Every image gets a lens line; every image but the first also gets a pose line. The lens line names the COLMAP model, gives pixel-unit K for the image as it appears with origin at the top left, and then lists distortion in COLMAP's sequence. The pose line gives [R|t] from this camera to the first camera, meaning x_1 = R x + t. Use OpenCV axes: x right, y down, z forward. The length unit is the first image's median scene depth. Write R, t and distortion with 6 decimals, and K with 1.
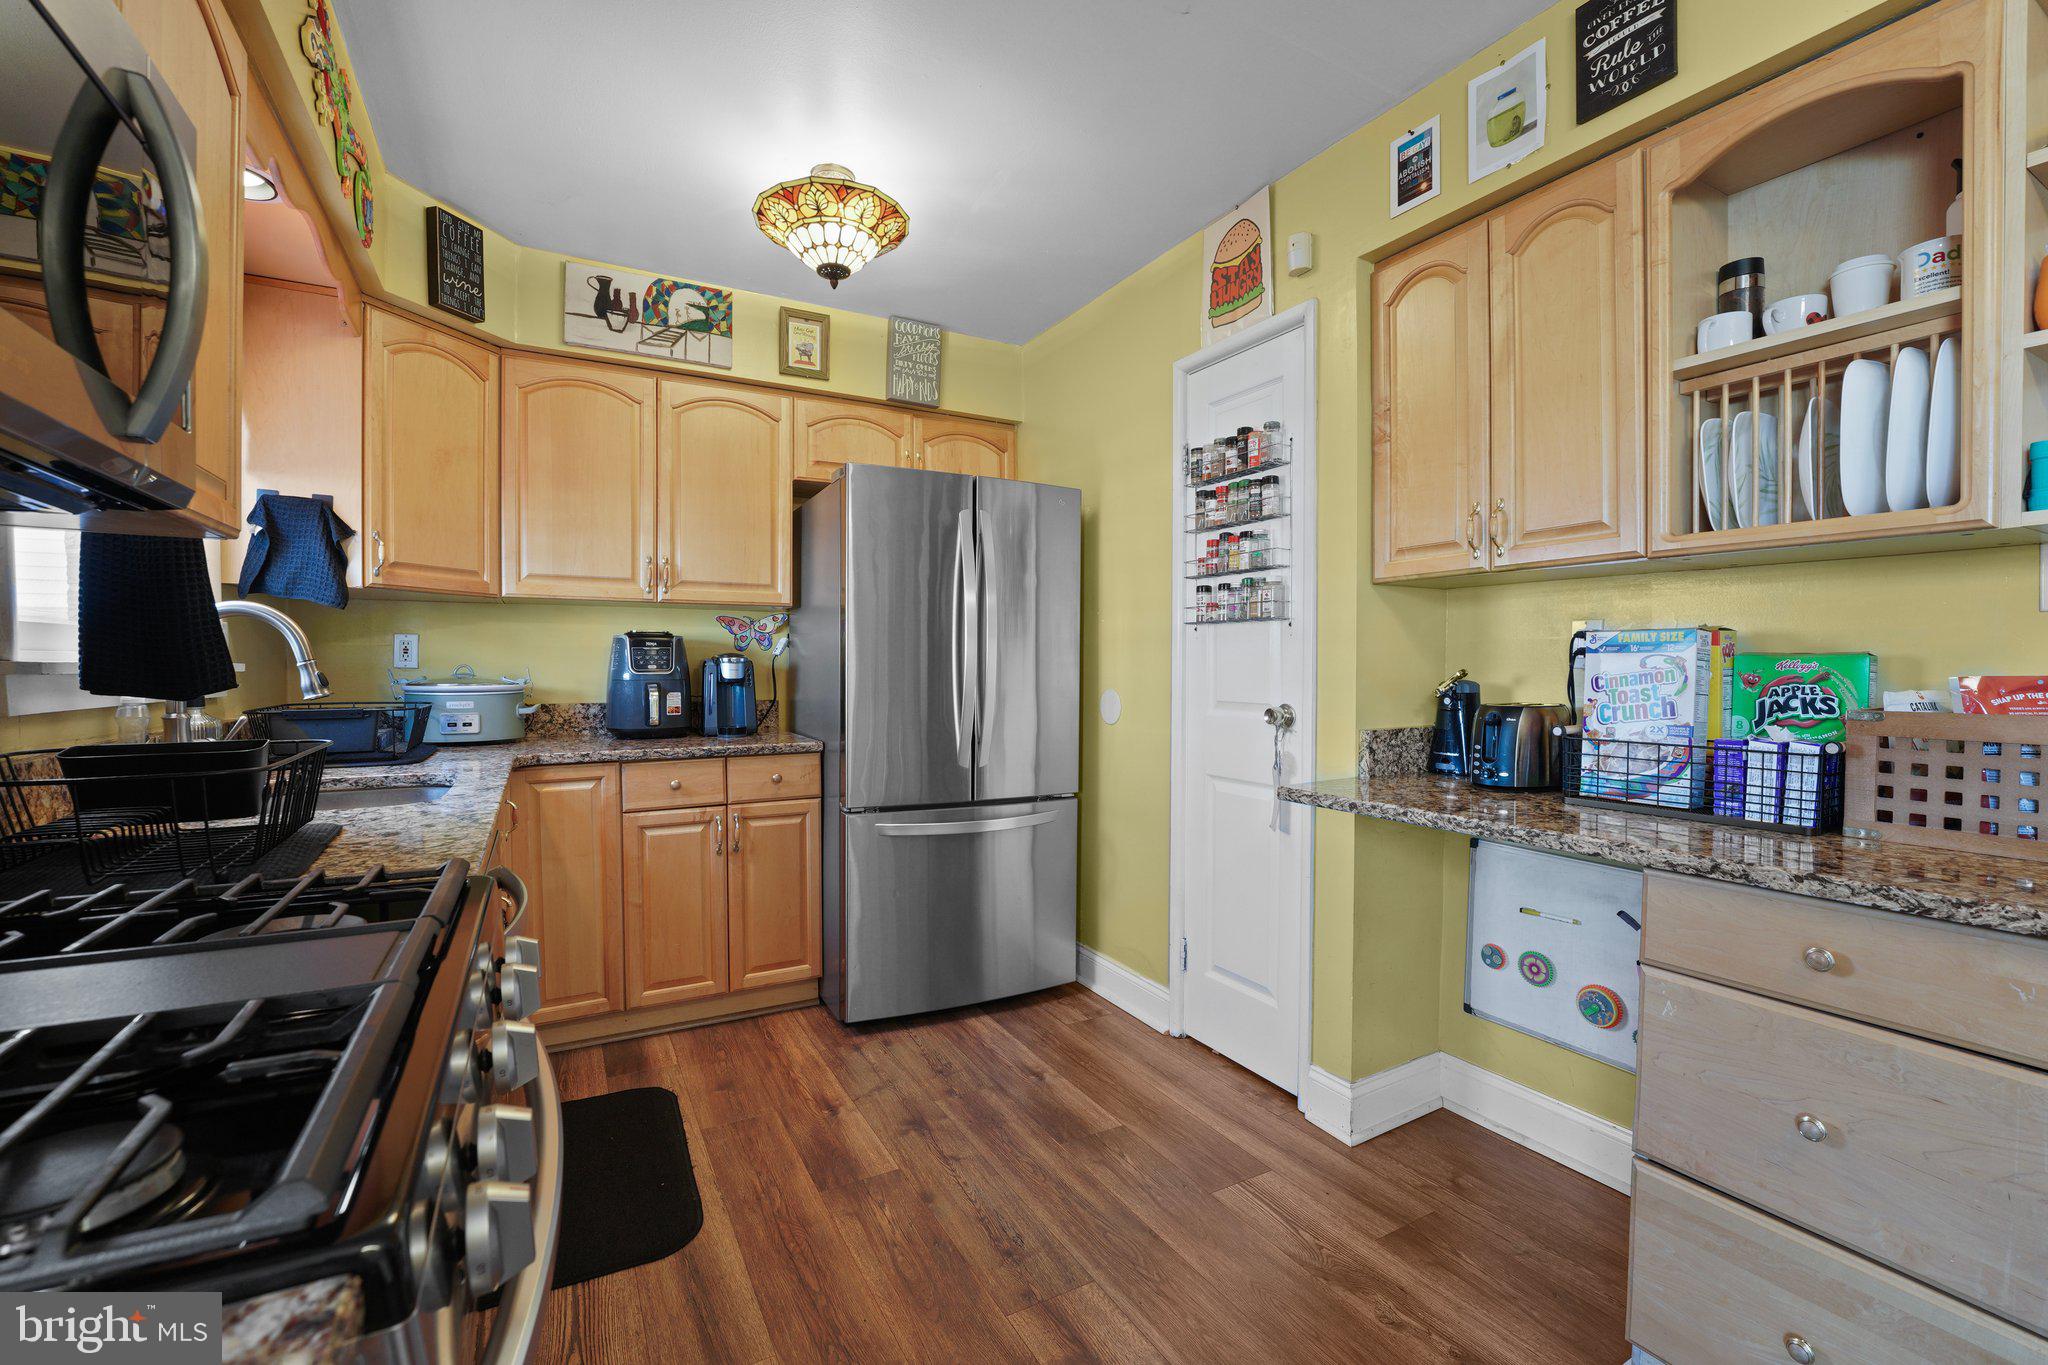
lens RADIAL K [[862.4, 0, 1024.0], [0, 862.4, 682.5], [0, 0, 1]] dist [-0.026457, 0.000286]
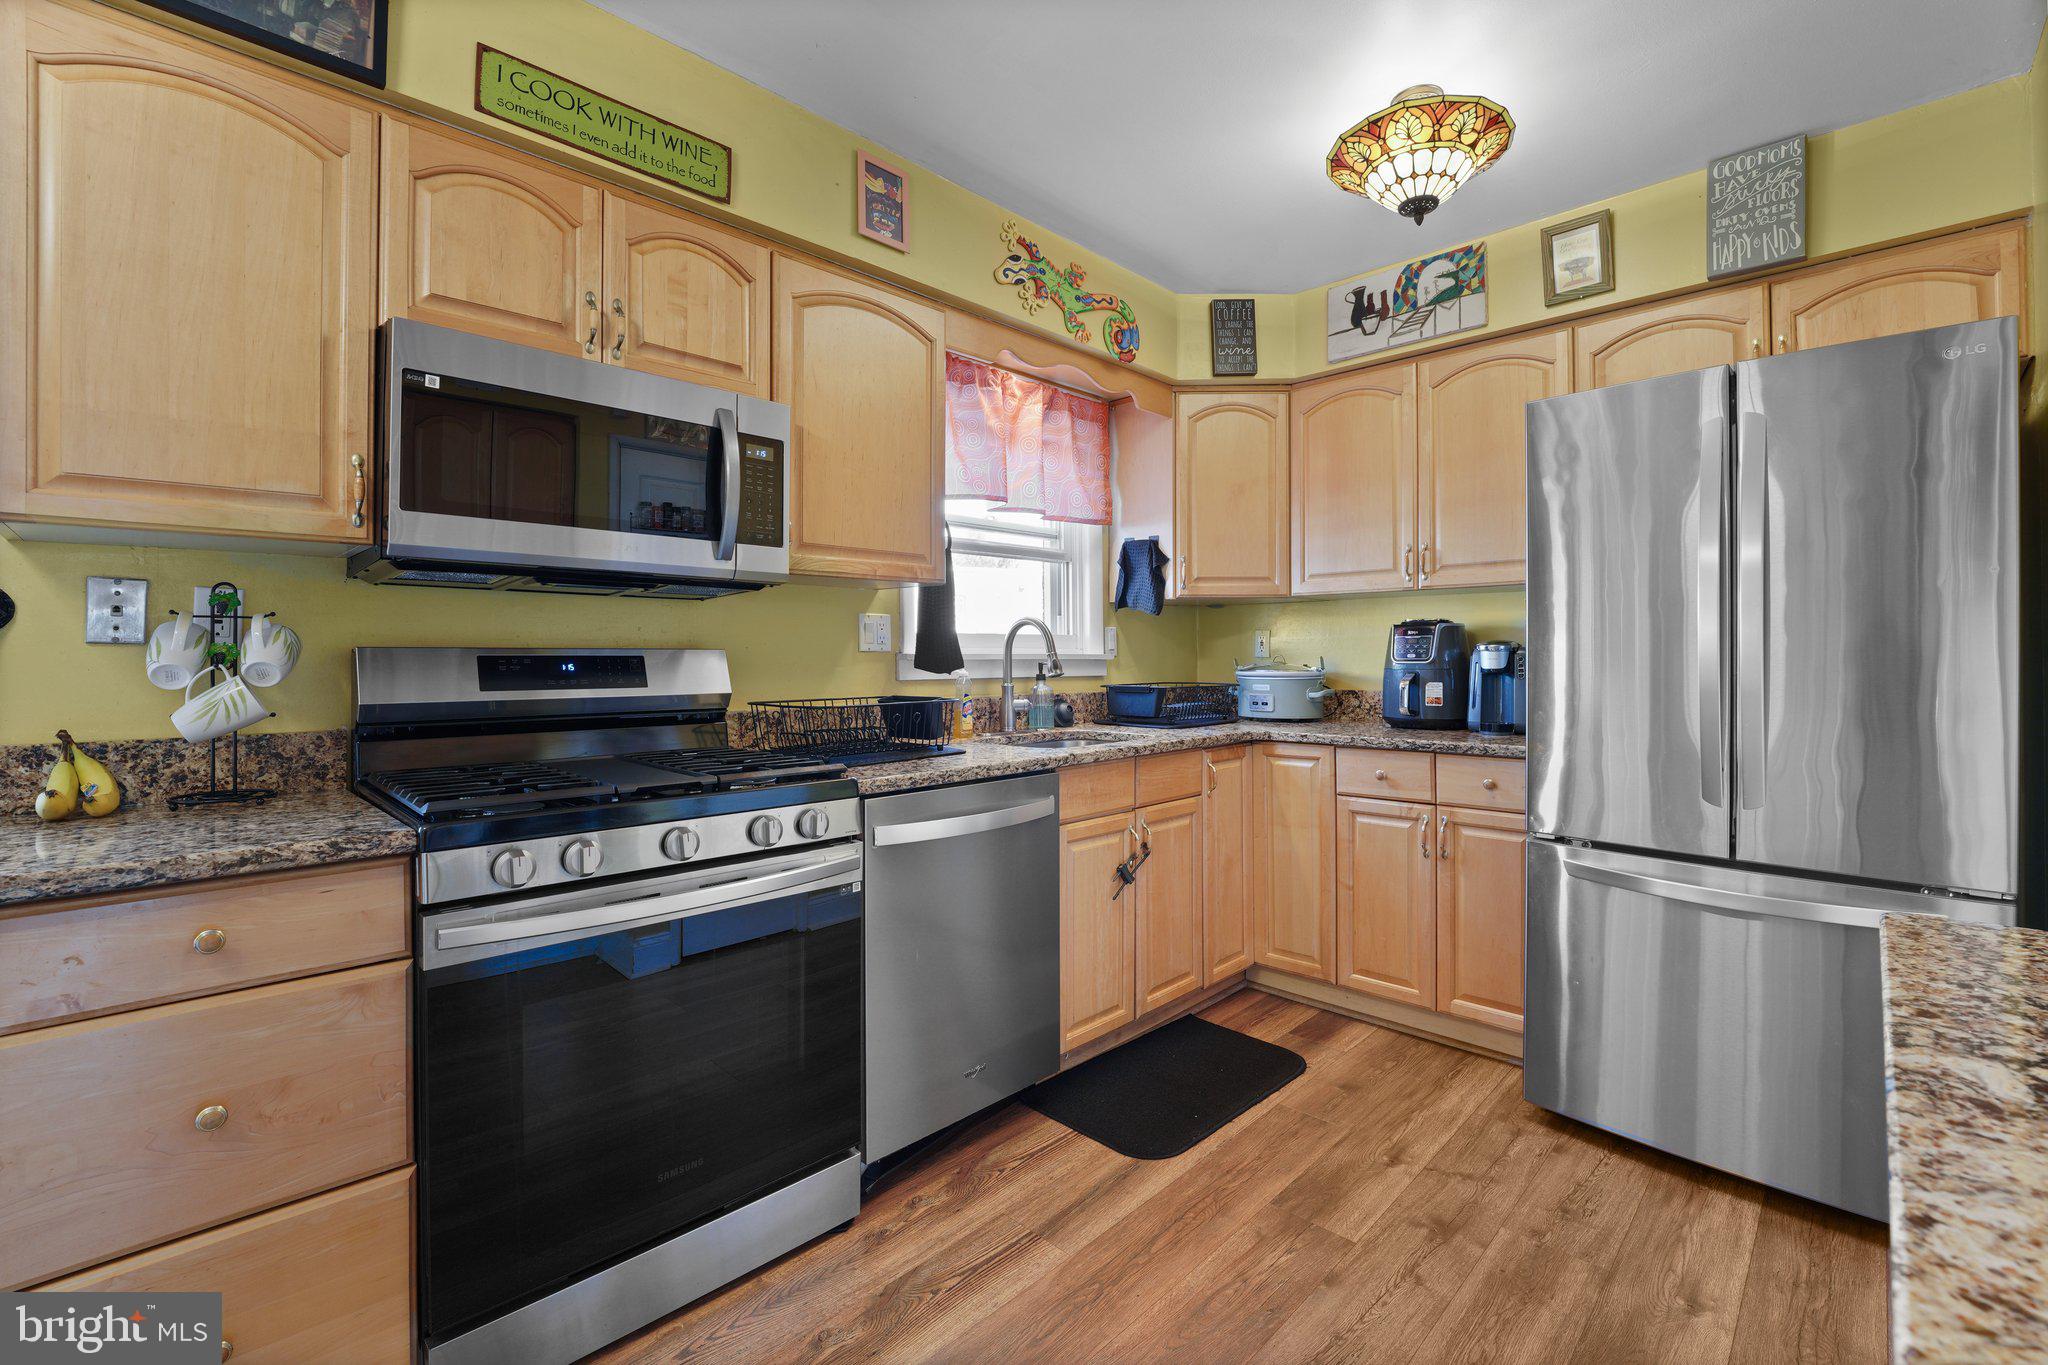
lens RADIAL K [[881.7, 0, 1029.4], [0, 881.7, 646.5], [0, 0, 1]] dist [-0.021943, 0.000458]
pose [[0.284693, -0.013964, -0.958517, 0.464411], [-0.016074, 0.999684, -0.019337, -0.002746], [0.958484, 0.020912, 0.284379, 0.331565]]
